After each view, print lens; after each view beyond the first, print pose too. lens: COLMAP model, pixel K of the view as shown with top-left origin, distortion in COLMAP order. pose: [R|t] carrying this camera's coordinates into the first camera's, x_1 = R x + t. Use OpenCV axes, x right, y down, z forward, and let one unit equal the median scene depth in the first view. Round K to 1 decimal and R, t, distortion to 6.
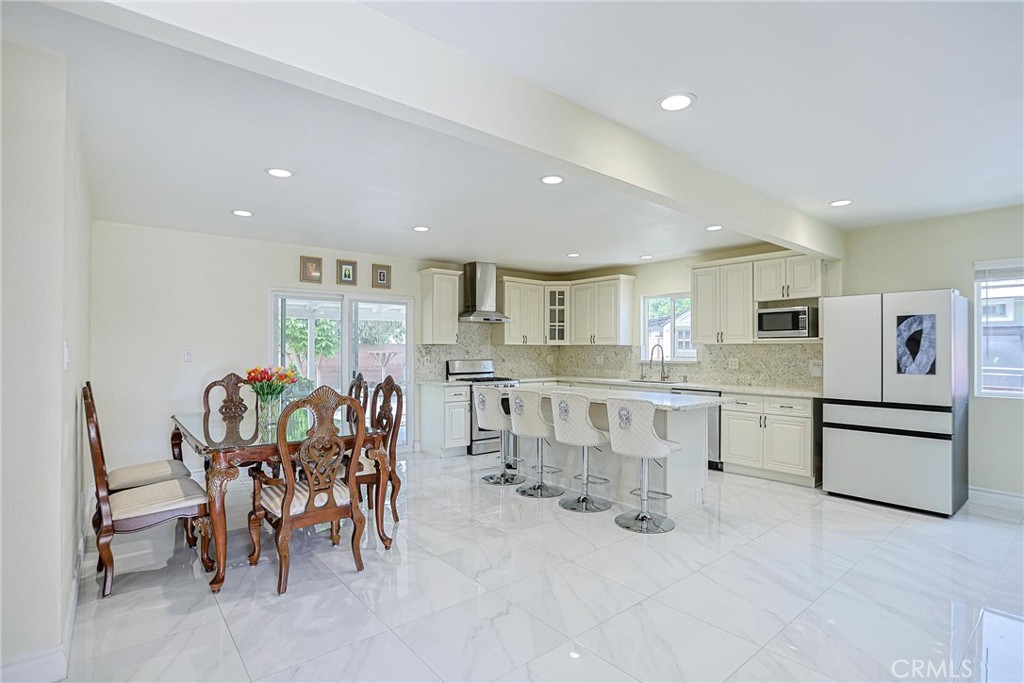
lens RADIAL K [[498.2, 0, 510.7], [0, 498.2, 345.3], [0, 0, 1]] dist [-0.053044, 0.018820]
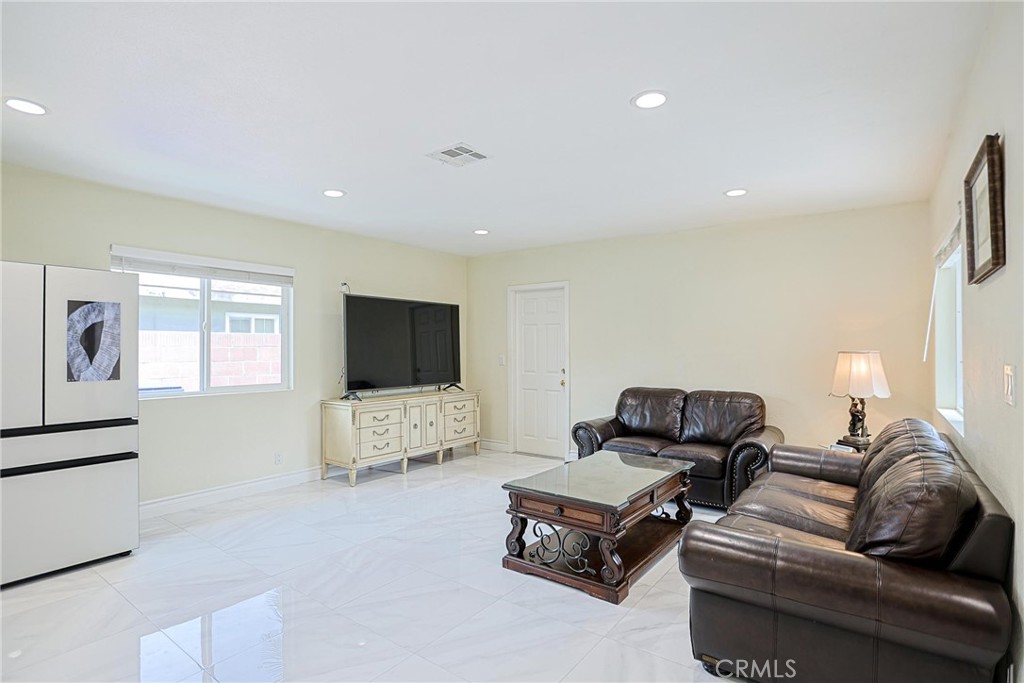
lens RADIAL K [[498.2, 0, 509.7], [0, 498.2, 343.7], [0, 0, 1]] dist [-0.053044, 0.018820]
pose [[-0.231057, 0.003733, 0.972933, -0.027840], [-0.011749, 0.999909, -0.006627, -0.000085], [-0.972869, -0.012962, -0.230992, 0.384889]]
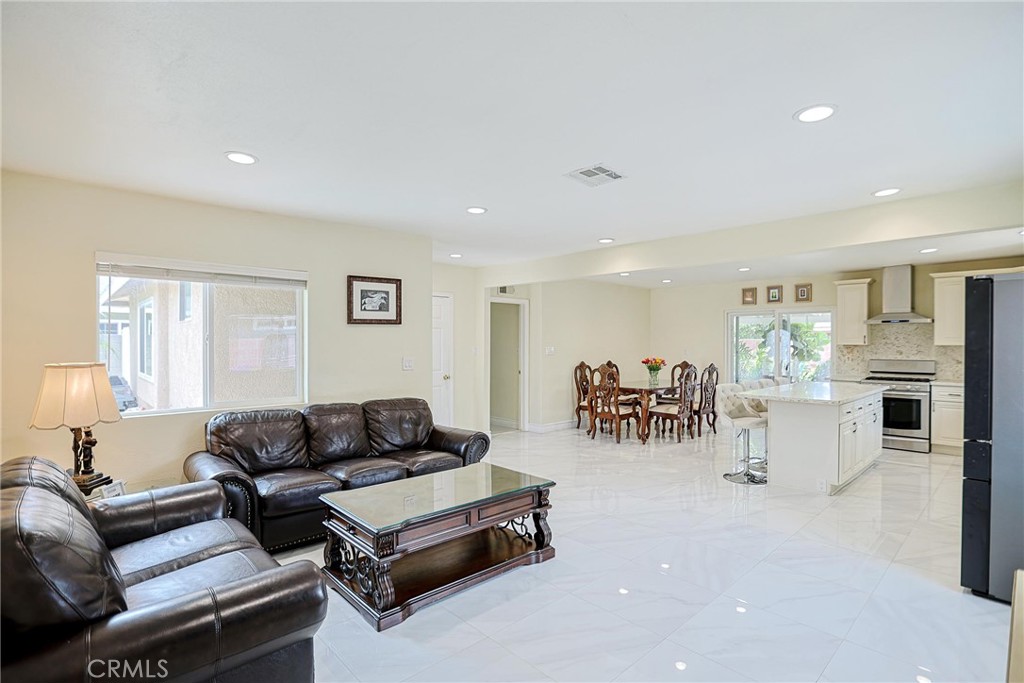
lens RADIAL K [[498.2, 0, 520.2], [0, 498.2, 338.7], [0, 0, 1]] dist [-0.053044, 0.018820]
pose [[0.074809, -0.005422, -0.997183, 1.081167], [0.010742, 0.999932, -0.004631, -0.023110], [0.997140, -0.010365, 0.074862, 0.184595]]
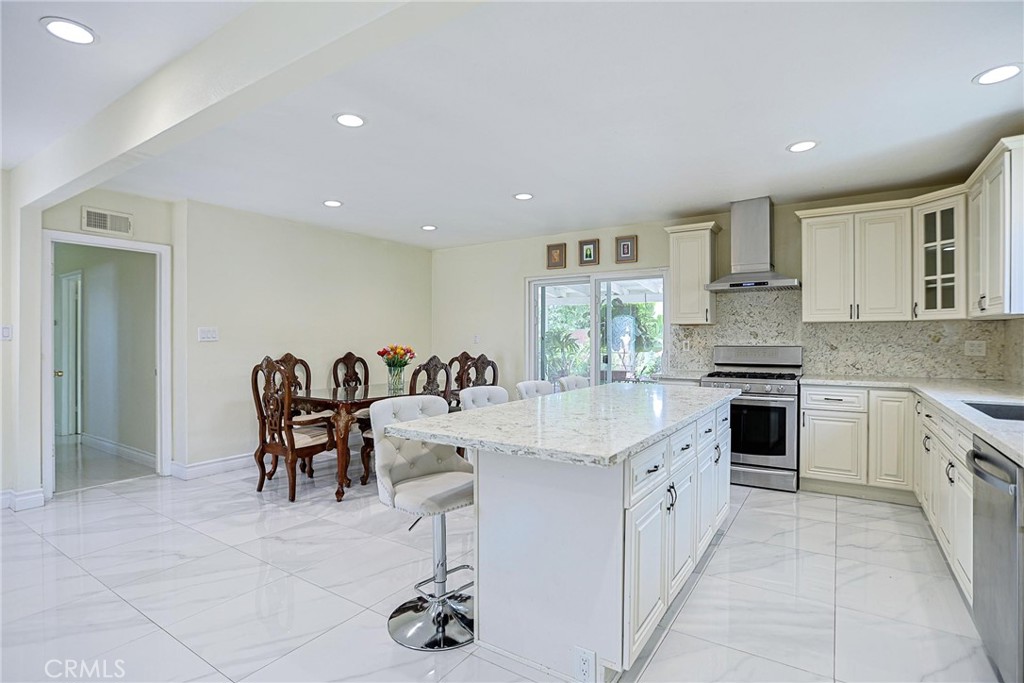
lens RADIAL K [[498.2, 0, 518.1], [0, 498.2, 334.5], [0, 0, 1]] dist [-0.053044, 0.018820]
pose [[0.298569, -0.005980, -0.954369, 0.583275], [0.012851, 0.999915, -0.002245, 0.013711], [0.954302, -0.011595, 0.298620, 0.621761]]
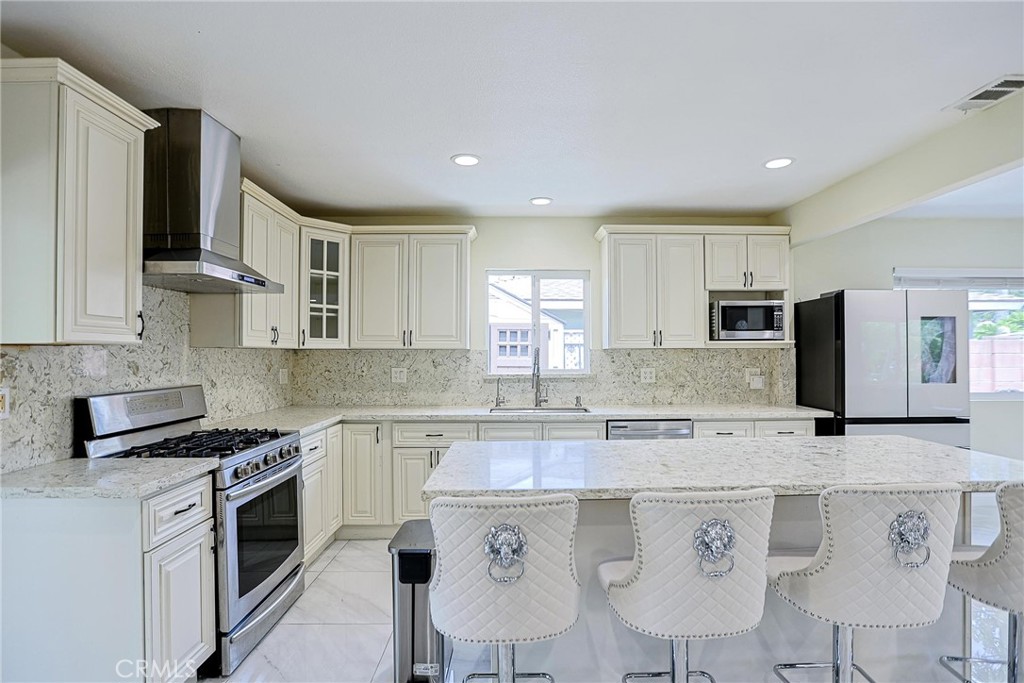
lens RADIAL K [[498.2, 0, 523.7], [0, 498.2, 349.8], [0, 0, 1]] dist [-0.053044, 0.018820]
pose [[0.624379, 0.002340, 0.781118, -0.231290], [-0.002666, 0.999996, -0.000864, 0.000893], [-0.781117, -0.001543, 0.624383, 0.730670]]
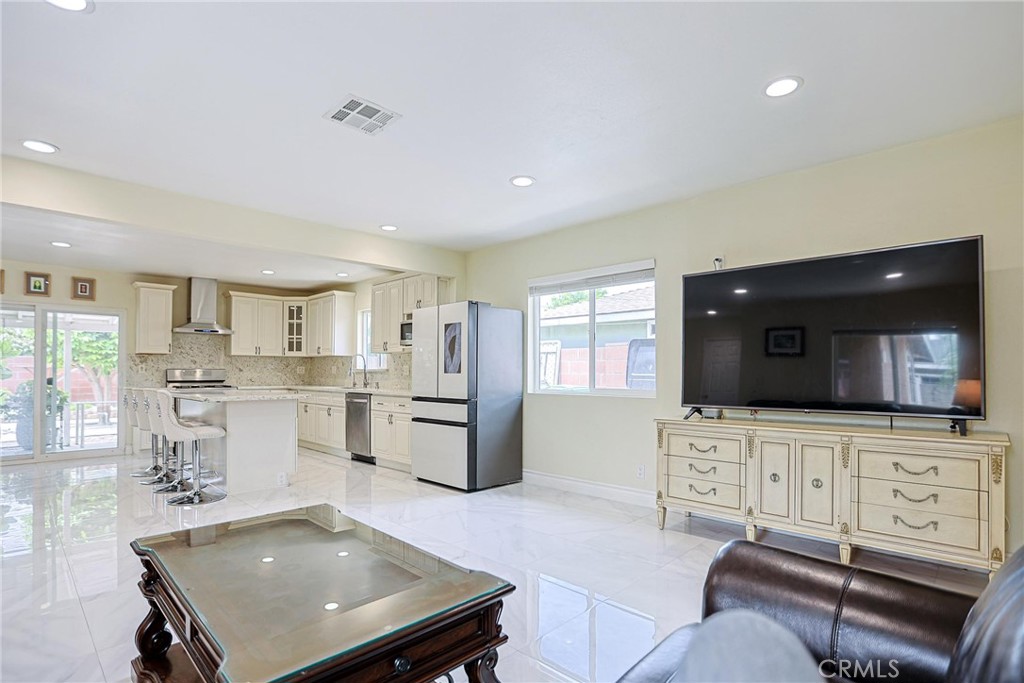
lens RADIAL K [[498.2, 0, 517.2], [0, 498.2, 371.2], [0, 0, 1]] dist [-0.053044, 0.018820]
pose [[0.991522, 0.000680, 0.129934, 0.586328], [-0.001451, 0.999982, 0.005841, 0.033485], [-0.129928, -0.005980, 0.991505, -0.157434]]
